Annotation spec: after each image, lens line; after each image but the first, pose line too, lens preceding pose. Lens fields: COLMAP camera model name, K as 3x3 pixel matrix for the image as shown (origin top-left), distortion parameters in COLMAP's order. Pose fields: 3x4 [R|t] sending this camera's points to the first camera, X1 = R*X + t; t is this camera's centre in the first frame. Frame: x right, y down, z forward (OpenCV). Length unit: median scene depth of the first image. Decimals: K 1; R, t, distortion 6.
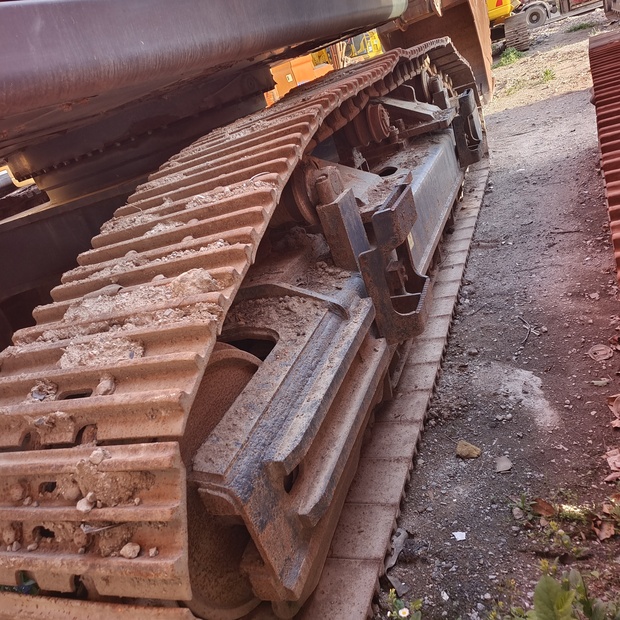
lens RADIAL K [[561.3, 0, 311.3], [0, 561.3, 312.4], [0, 0, 1]] dist [0.036012, 0.000000]
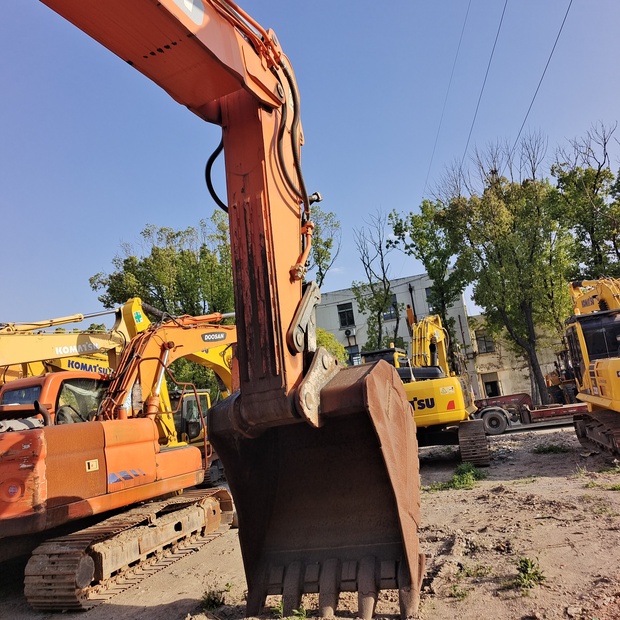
lens RADIAL K [[561.3, 0, 312.7], [0, 561.3, 308.9], [0, 0, 1]] dist [0.036012, 0.000000]
pose [[0.984780, 0.173796, 0.001633, 0.430034], [-0.142360, 0.811974, -0.566067, -0.666283], [-0.099706, 0.557219, 0.824357, 1.082229]]
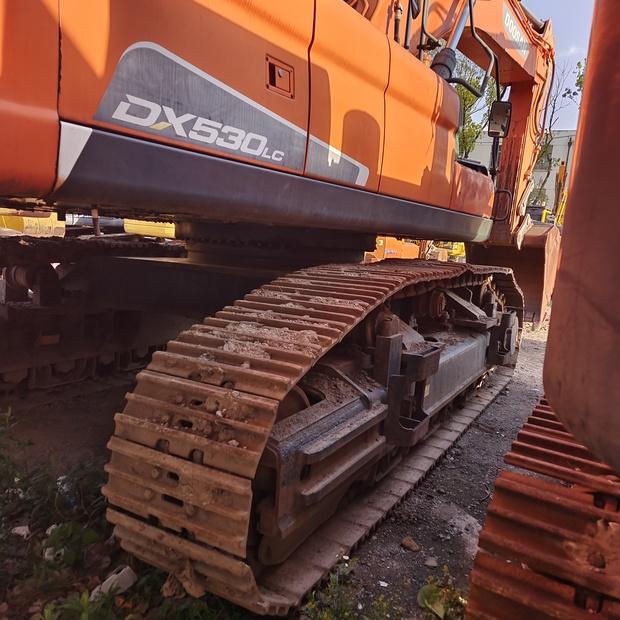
lens RADIAL K [[561.3, 0, 311.6], [0, 561.3, 310.9], [0, 0, 1]] dist [0.036012, 0.000000]
pose [[0.911123, 0.401927, -0.091162, -0.020429], [-0.411992, 0.882420, -0.227150, 0.086073], [-0.010855, 0.244520, 0.969584, -0.241032]]
